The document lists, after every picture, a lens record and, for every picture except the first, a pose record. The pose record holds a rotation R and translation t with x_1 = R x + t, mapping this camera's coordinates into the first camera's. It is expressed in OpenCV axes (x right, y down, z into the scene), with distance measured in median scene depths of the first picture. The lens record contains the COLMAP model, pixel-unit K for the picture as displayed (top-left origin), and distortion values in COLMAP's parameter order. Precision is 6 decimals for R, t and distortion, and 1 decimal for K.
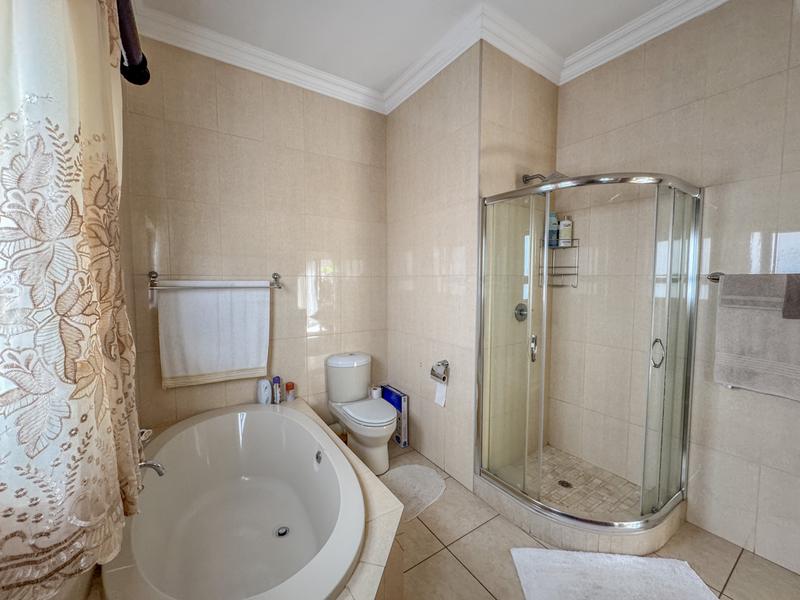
lens RADIAL K [[318.3, 0, 400.0], [0, 318.3, 300.0], [0, 0, 1]] dist [-0.000074, 0.000327]
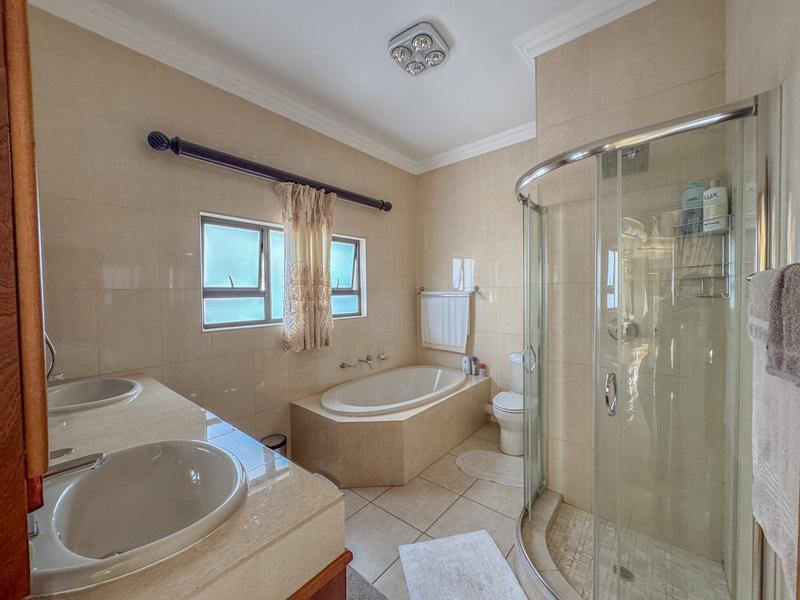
lens RADIAL K [[318.3, 0, 400.0], [0, 318.3, 300.0], [0, 0, 1]] dist [-0.000074, 0.000327]
pose [[0.284587, 0.021467, -0.958410, 0.992050], [-0.046102, 0.998899, 0.008684, -0.016991], [0.957541, 0.041713, 0.285263, 0.271405]]
